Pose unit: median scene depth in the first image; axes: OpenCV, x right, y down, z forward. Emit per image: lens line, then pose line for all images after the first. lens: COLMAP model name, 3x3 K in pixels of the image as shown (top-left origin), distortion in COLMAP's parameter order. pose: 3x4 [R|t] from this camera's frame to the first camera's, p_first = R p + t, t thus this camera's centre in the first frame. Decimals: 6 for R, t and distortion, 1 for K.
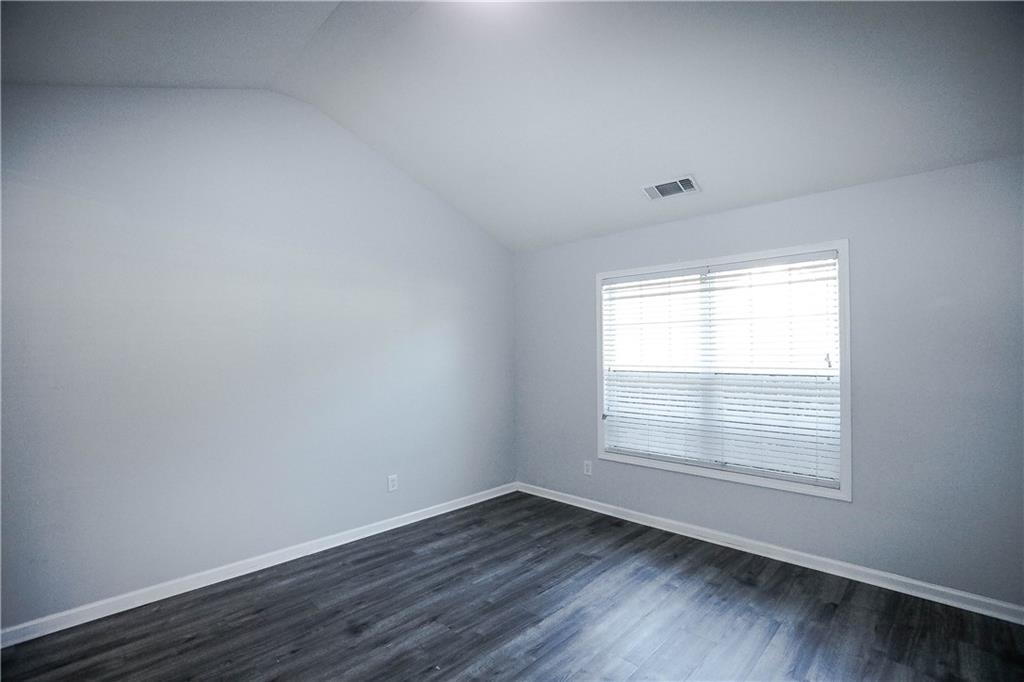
lens RADIAL K [[468.6, 0, 513.6], [0, 468.6, 347.0], [0, 0, 1]] dist [-0.057326, 0.022100]
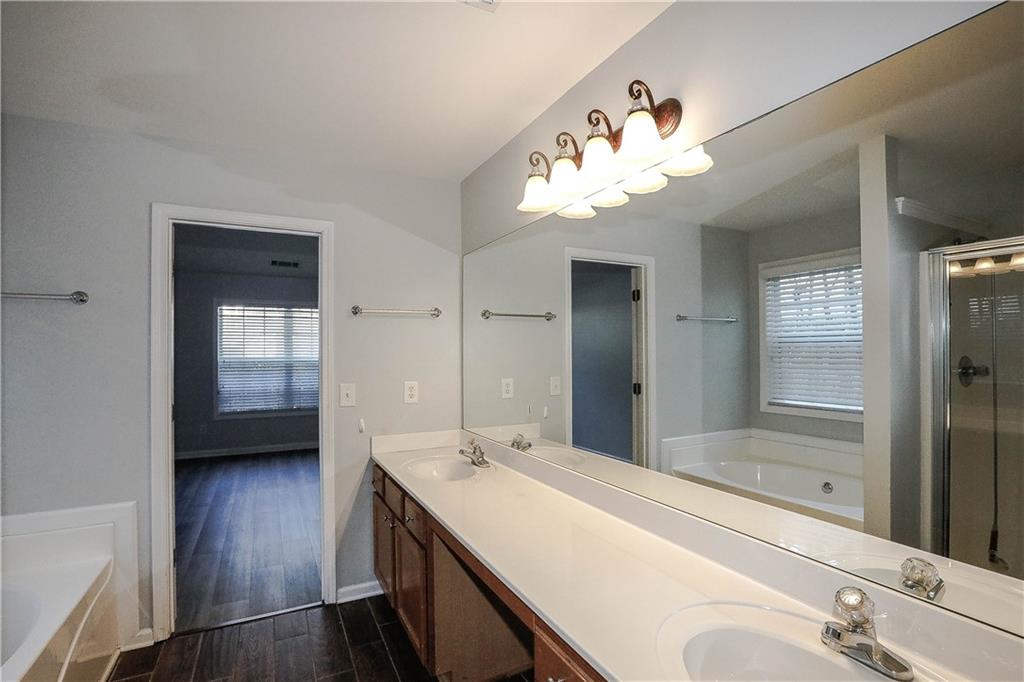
lens RADIAL K [[468.6, 0, 513.6], [0, 468.6, 347.0], [0, 0, 1]] dist [-0.057326, 0.022100]
pose [[0.333731, 0.006020, 0.942649, -1.132736], [-0.008085, 0.999961, -0.003523, -0.003789], [-0.942634, -0.006445, 0.333766, -0.520236]]
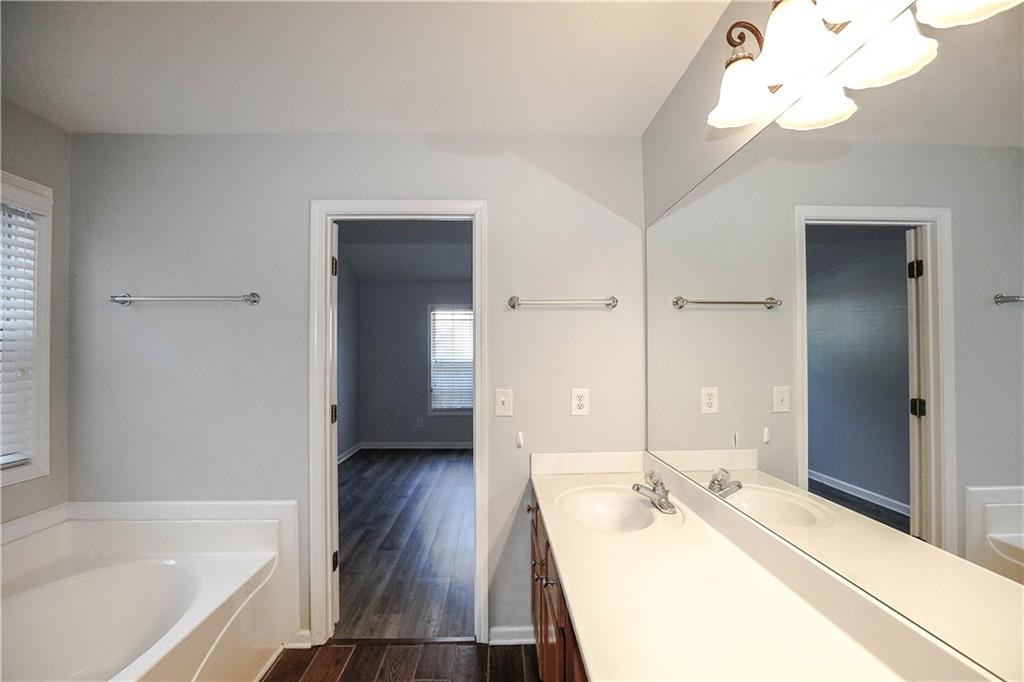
lens RADIAL K [[468.6, 0, 513.6], [0, 468.6, 347.0], [0, 0, 1]] dist [-0.057326, 0.022100]
pose [[0.704493, 0.008104, 0.709665, -0.987269], [-0.007027, 0.999965, -0.004443, -0.000489], [-0.709676, -0.001857, 0.704525, -0.485640]]
